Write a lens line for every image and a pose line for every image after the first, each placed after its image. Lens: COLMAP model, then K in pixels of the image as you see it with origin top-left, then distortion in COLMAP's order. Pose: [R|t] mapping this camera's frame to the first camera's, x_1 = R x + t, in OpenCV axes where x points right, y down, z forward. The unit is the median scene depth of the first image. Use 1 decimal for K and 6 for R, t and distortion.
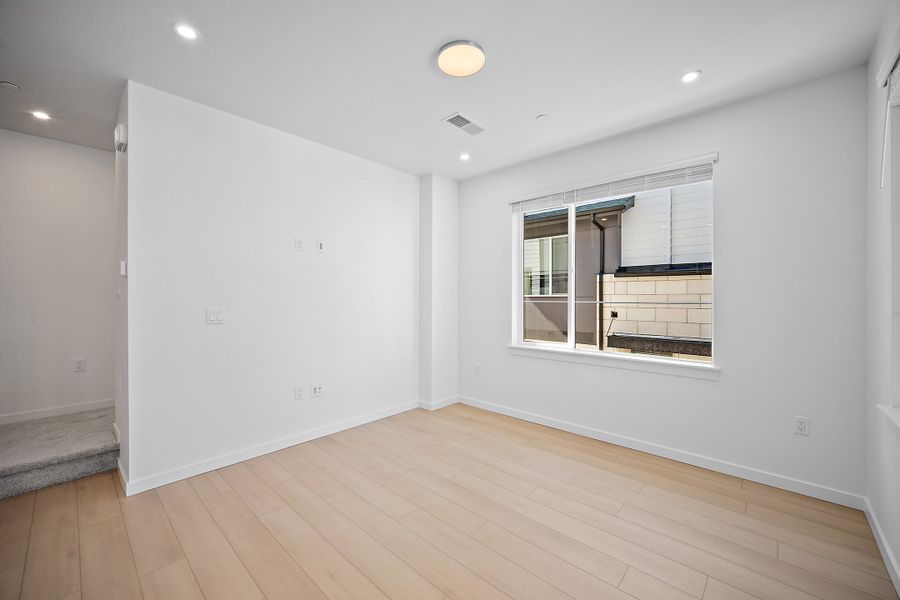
lens RADIAL K [[355.4, 0, 454.2], [0, 355.4, 298.6], [0, 0, 1]] dist [-0.000266, 0.000336]
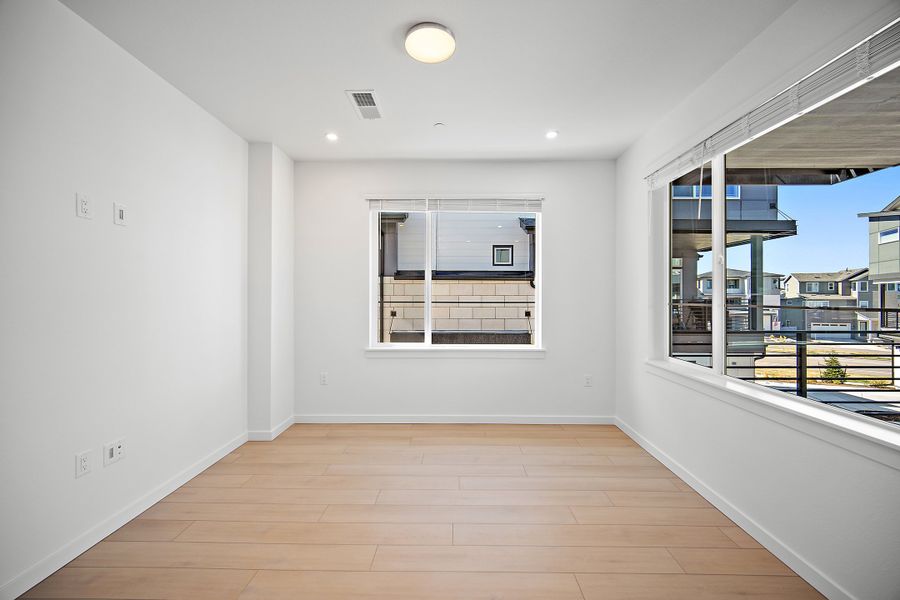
lens RADIAL K [[354.9, 0, 450.0], [0, 354.9, 300.0], [0, 0, 1]] dist [-0.001101, -0.000038]
pose [[0.747275, -0.004191, 0.664502, -0.305312], [0.002591, 0.999991, 0.003392, -0.001145], [-0.664510, -0.000813, 0.747279, 0.144074]]
